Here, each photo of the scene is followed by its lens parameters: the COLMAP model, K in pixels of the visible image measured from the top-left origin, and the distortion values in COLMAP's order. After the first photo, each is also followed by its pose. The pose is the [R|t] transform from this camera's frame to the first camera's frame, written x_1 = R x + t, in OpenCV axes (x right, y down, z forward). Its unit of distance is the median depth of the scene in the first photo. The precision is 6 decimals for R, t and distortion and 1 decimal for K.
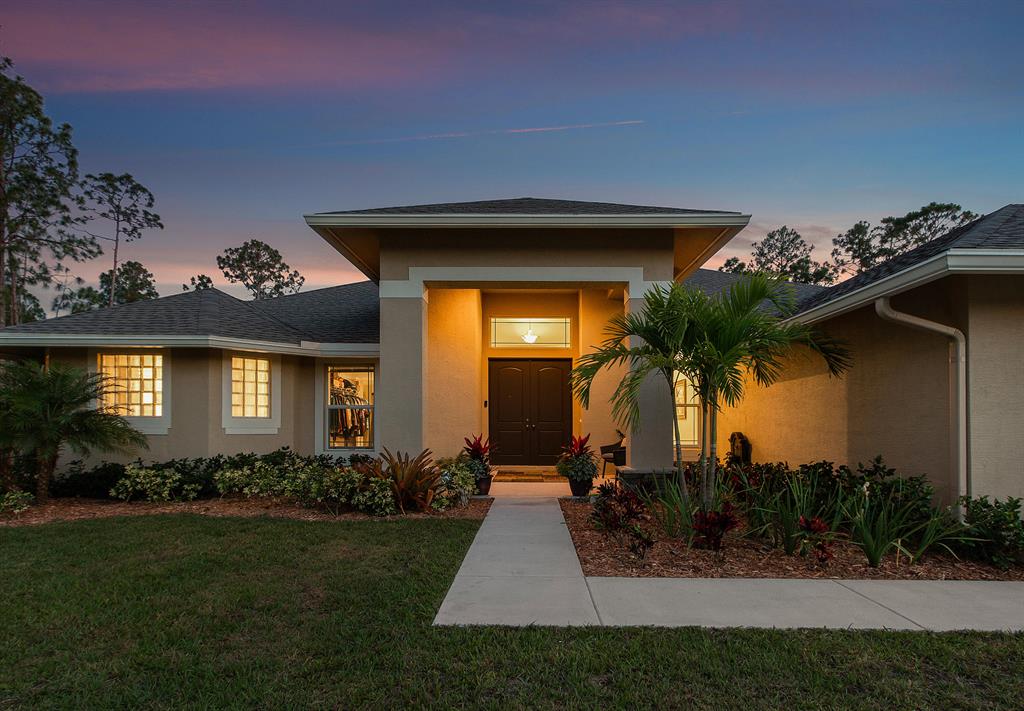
lens RADIAL K [[493.5, 0, 512.0], [0, 493.5, 355.5], [0, 0, 1]] dist [0.001240, 0.000191]
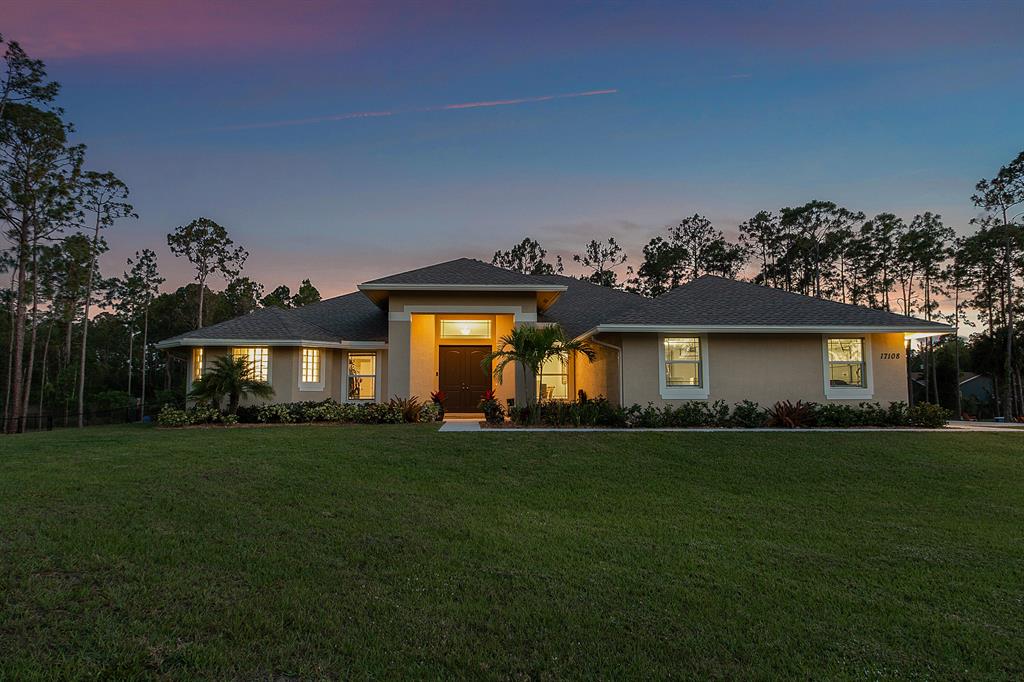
lens RADIAL K [[480.1, 0, 512.0], [0, 480.1, 341.0], [0, 0, 1]] dist [-0.000127, 0.000110]
pose [[0.991444, 0.006039, 0.130390, -0.007621], [-0.010042, 0.999497, 0.030067, -0.026506], [-0.130143, -0.031119, 0.991007, -0.259679]]
